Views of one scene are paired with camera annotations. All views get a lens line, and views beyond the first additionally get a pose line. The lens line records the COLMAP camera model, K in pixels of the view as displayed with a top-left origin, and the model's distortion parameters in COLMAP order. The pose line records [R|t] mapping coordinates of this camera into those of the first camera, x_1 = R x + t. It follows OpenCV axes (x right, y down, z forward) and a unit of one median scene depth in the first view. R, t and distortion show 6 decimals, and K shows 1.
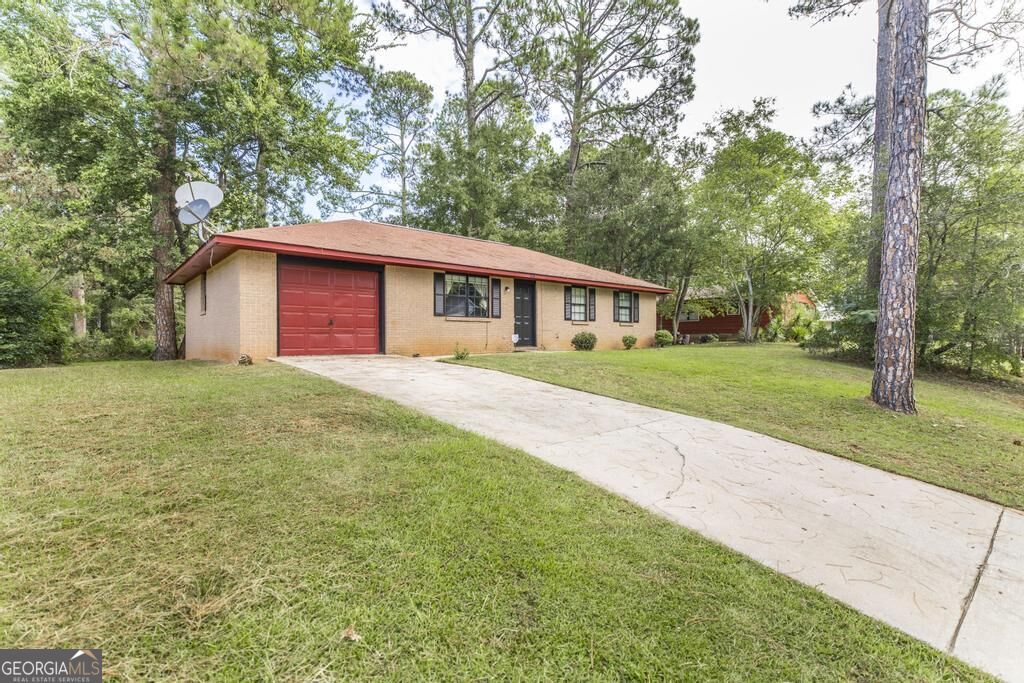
lens RADIAL K [[480.8, 0, 507.4], [0, 480.8, 336.3], [0, 0, 1]] dist [-0.001184, 0.000161]
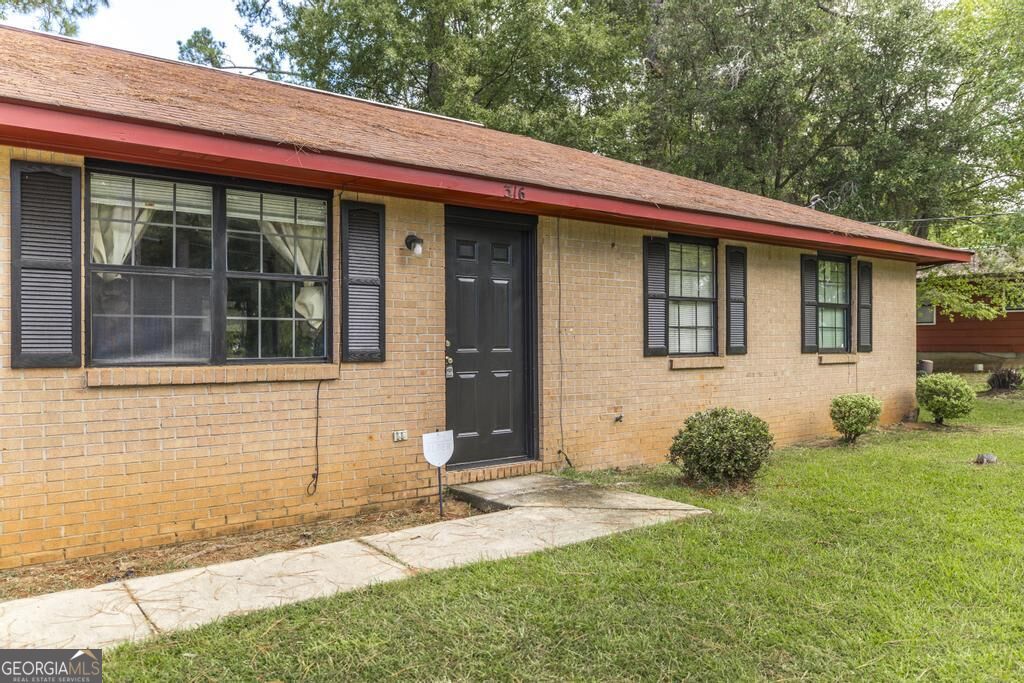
lens RADIAL K [[768.5, 0, 509.2], [0, 768.5, 343.1], [0, 0, 1]] dist [0.012839, -0.019362]
pose [[0.998677, 0.000111, -0.051423, 0.060410], [0.000261, 0.999974, 0.007239, -0.043274], [0.051423, -0.007243, 0.998651, 0.524396]]
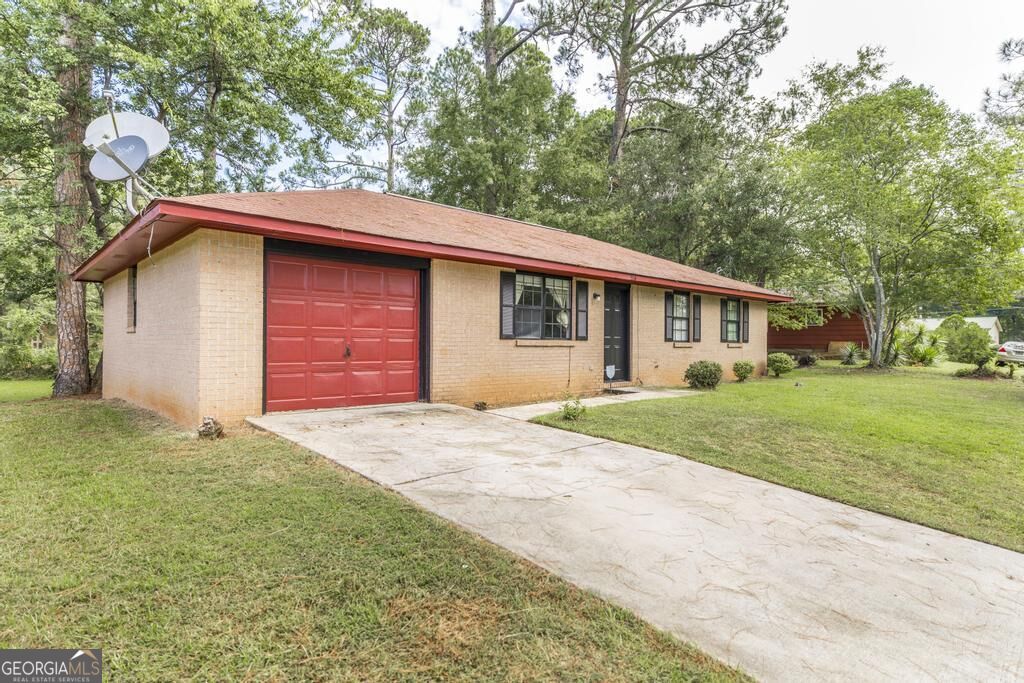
lens RADIAL K [[562.5, 0, 508.5], [0, 562.5, 339.3], [0, 0, 1]] dist [-0.001516, -0.000520]
pose [[0.999411, 0.010927, 0.032535, -0.127702], [-0.010874, 0.999939, -0.001799, -0.031474], [-0.032553, 0.001444, 0.999469, 0.194488]]
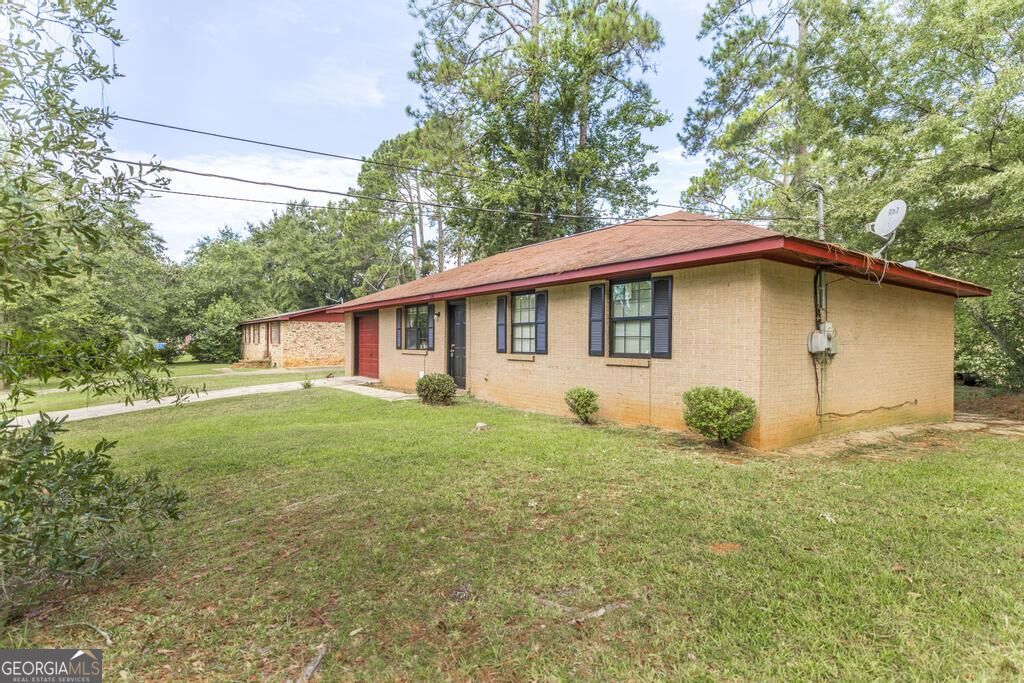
lens RADIAL K [[501.2, 0, 516.0], [0, 501.2, 341.3], [0, 0, 1]] dist [0.000082, -0.000048]
pose [[-0.067800, -0.005110, -0.997686, 0.731559], [-0.007322, 0.999963, -0.004624, -0.043616], [0.997672, 0.006991, -0.067835, 1.033318]]
